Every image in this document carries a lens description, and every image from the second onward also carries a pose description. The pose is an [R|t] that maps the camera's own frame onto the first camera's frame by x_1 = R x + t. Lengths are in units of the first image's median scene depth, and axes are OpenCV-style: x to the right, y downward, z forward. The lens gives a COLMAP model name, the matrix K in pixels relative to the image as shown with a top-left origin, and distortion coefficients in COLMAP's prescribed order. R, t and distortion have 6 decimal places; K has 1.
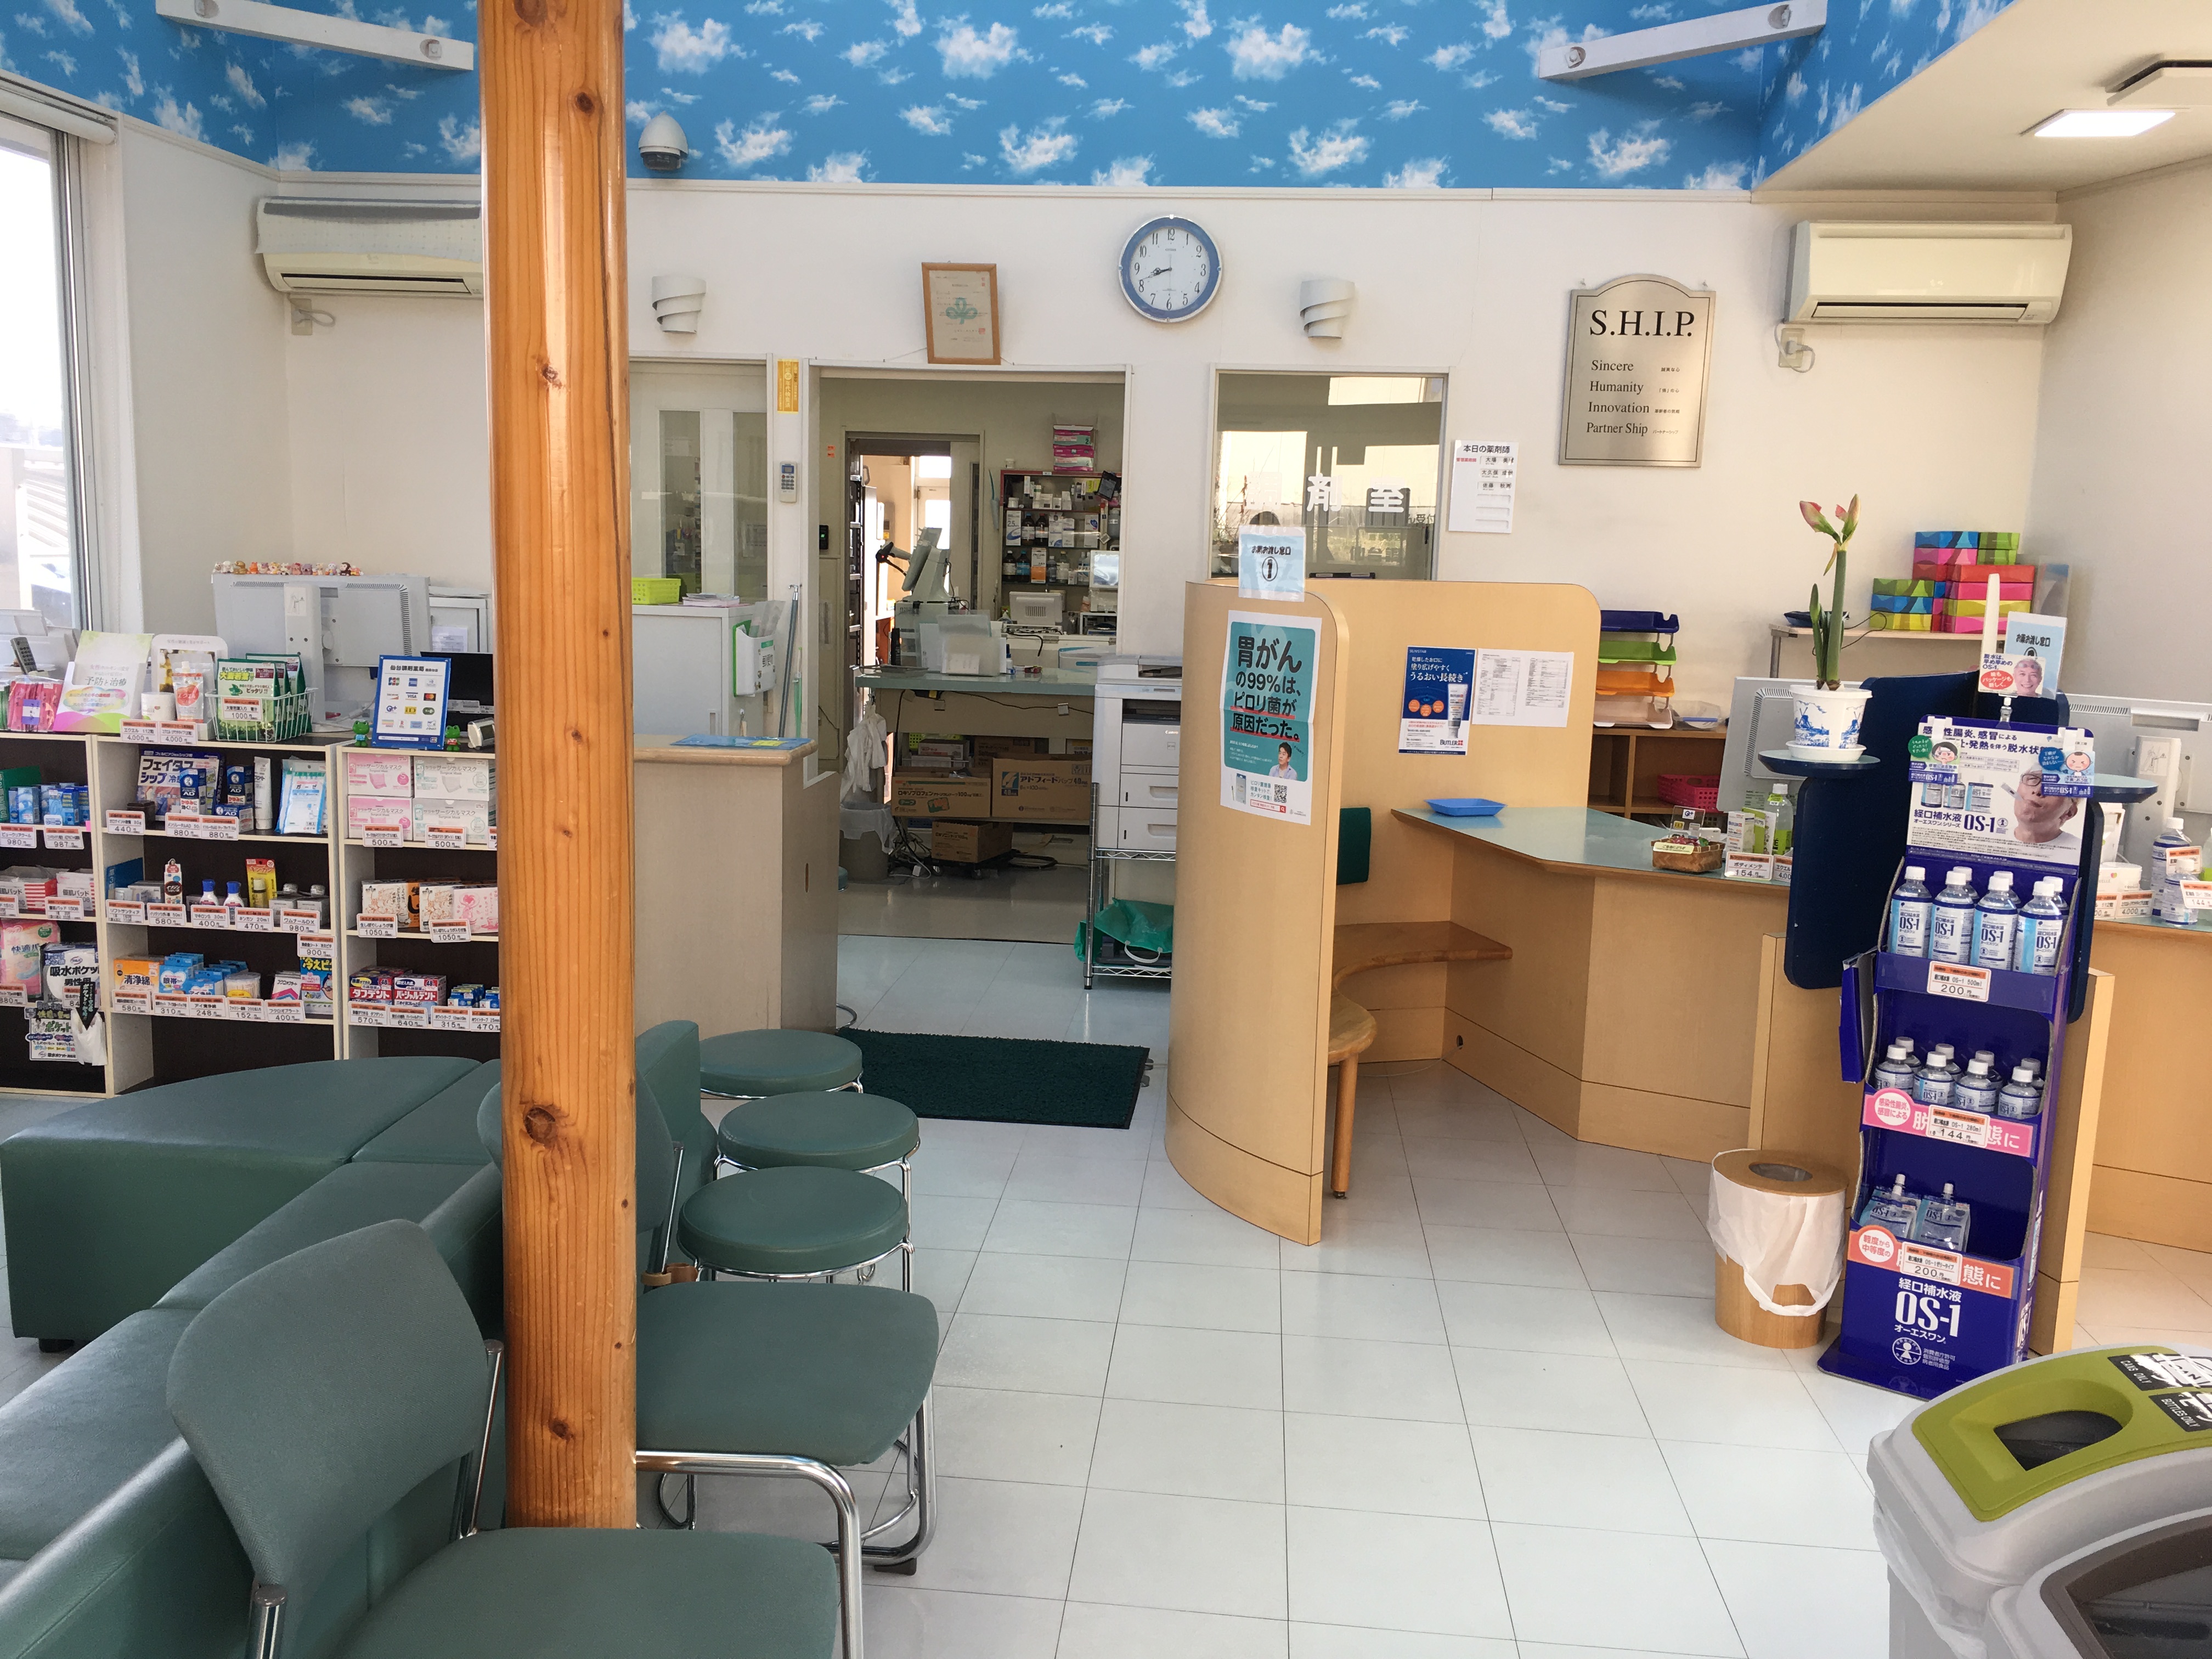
lens RADIAL K [[1879.1, 0, 1106.6], [0, 1879.1, 823.0], [0, 0, 1]] dist [0.064927, -0.080925]
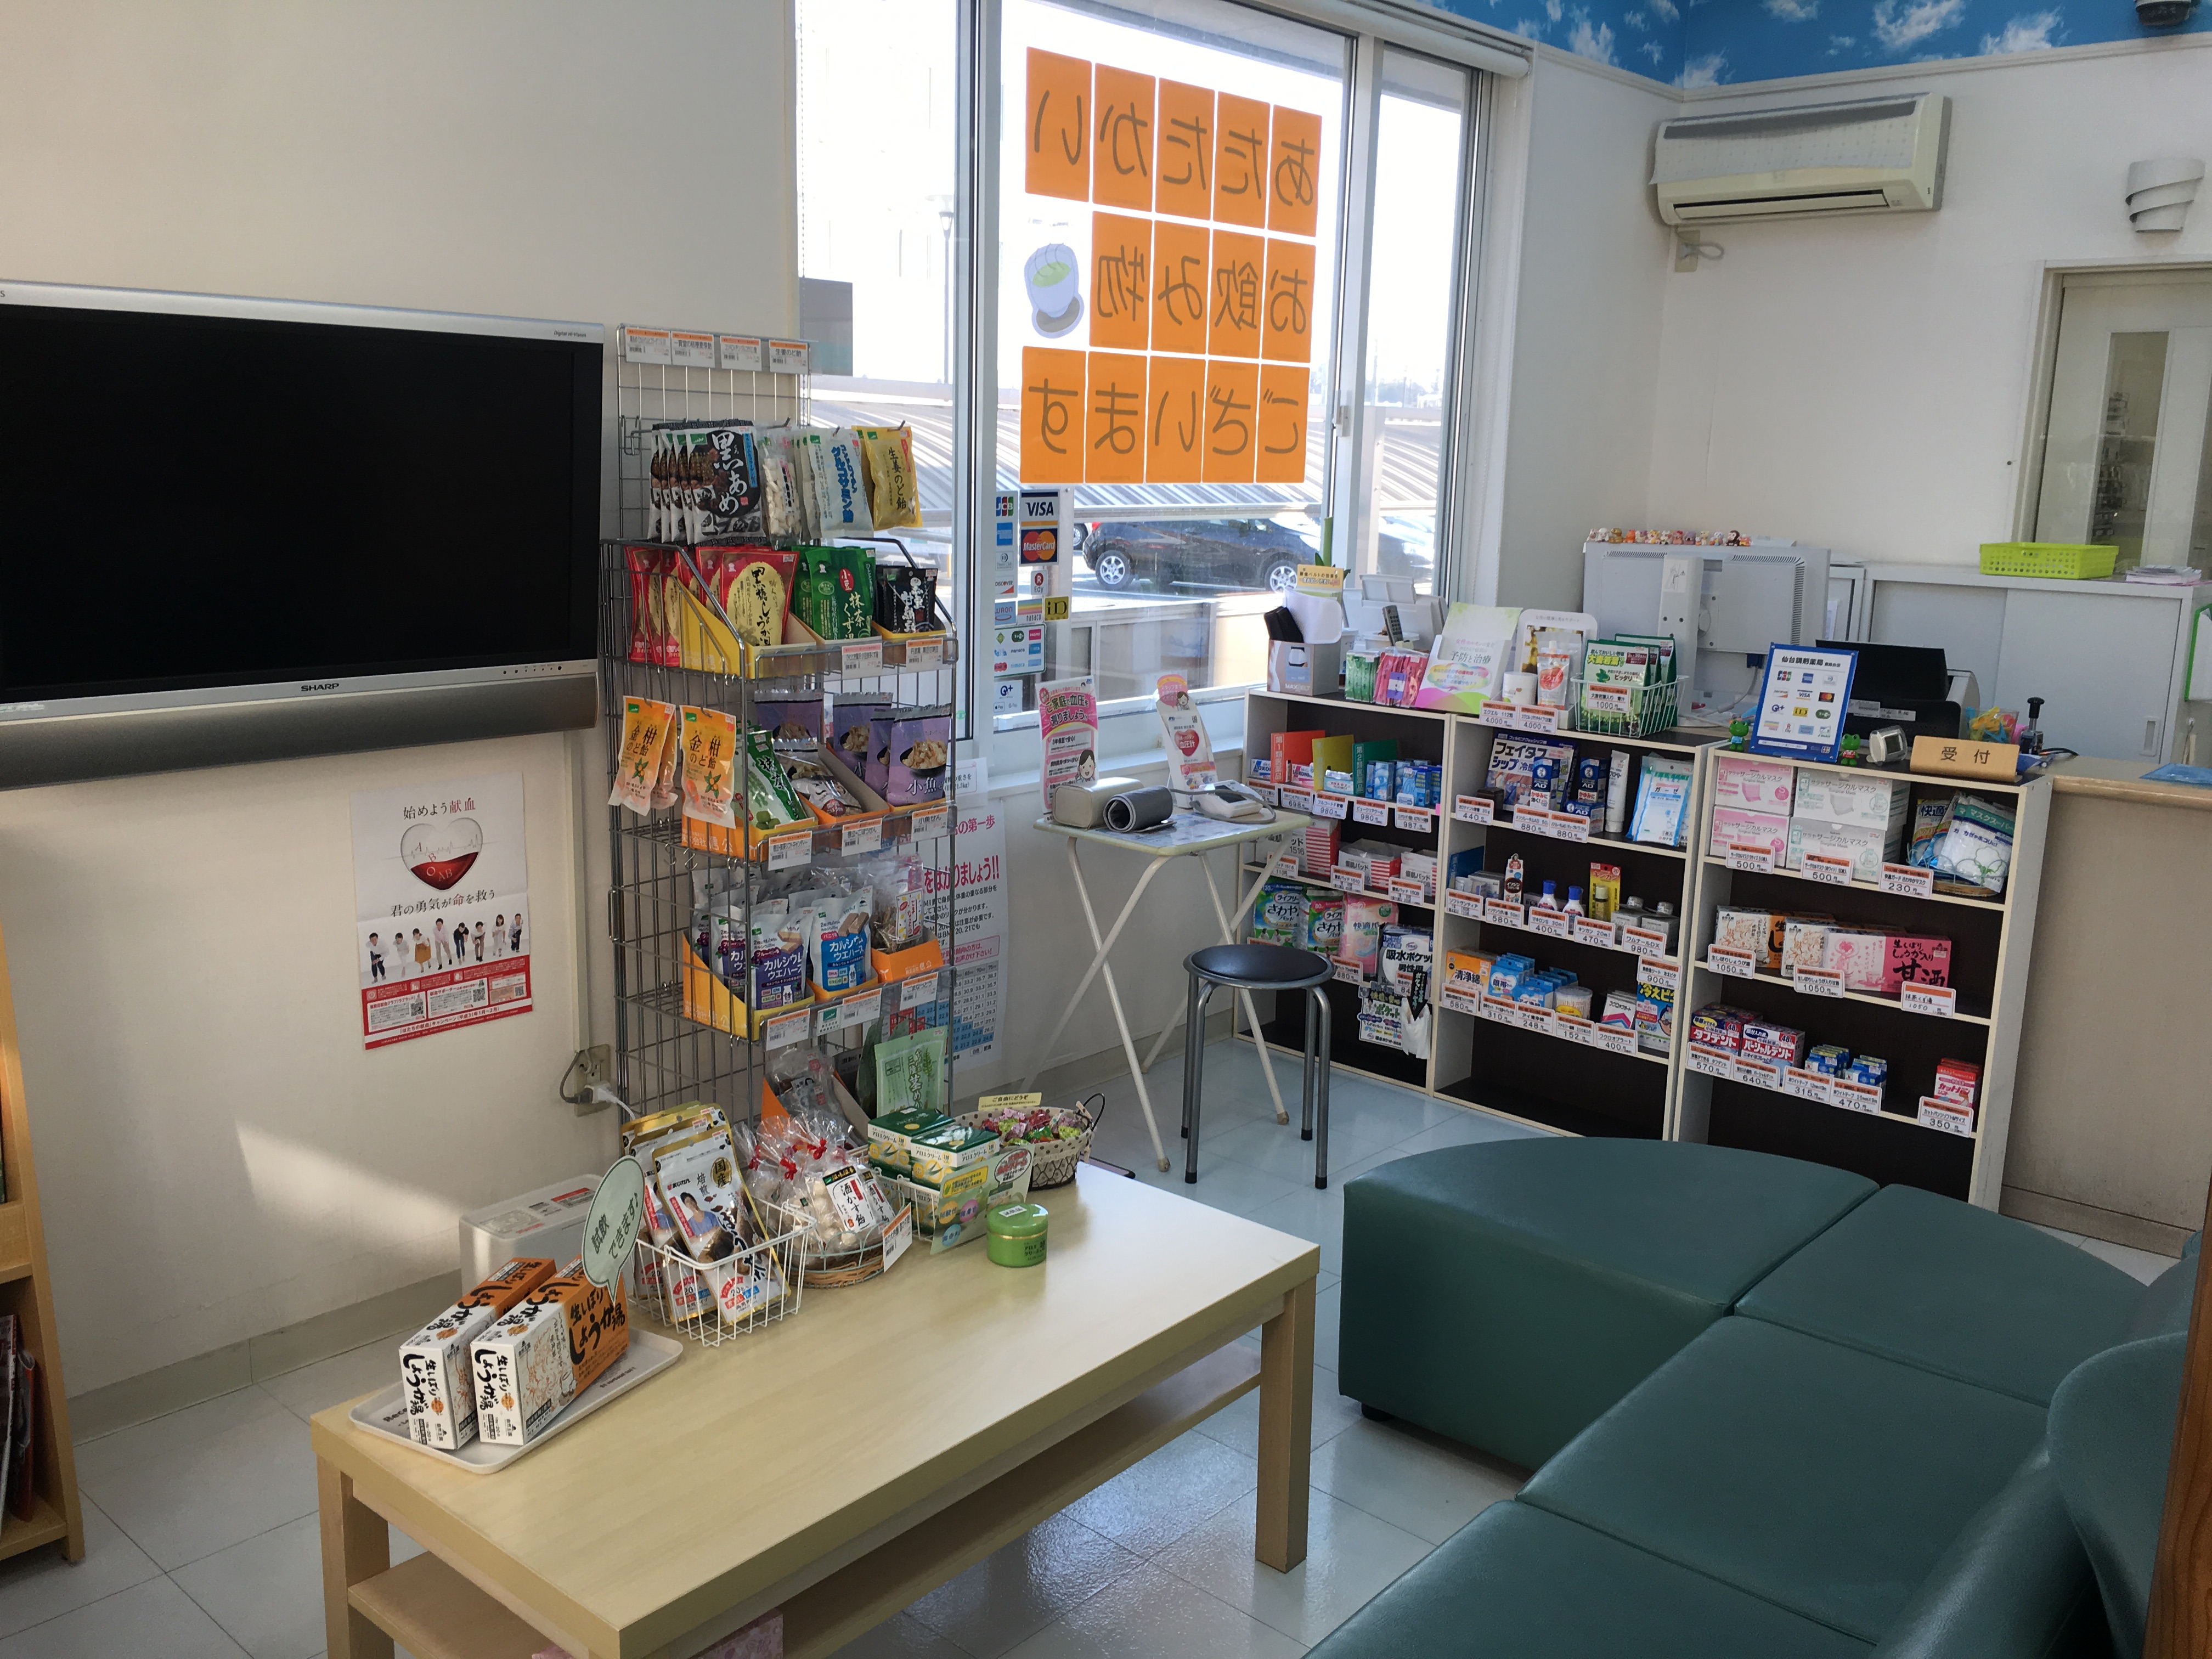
lens RADIAL K [[1879.1, 0, 1113.2], [0, 1879.1, 837.0], [0, 0, 1]] dist [0.064927, -0.080925]
pose [[0.802613, 0.109690, -0.586328, -0.113197], [-0.088663, 0.993966, 0.064581, -0.030876], [0.589874, 0.000152, 0.807496, 0.146372]]
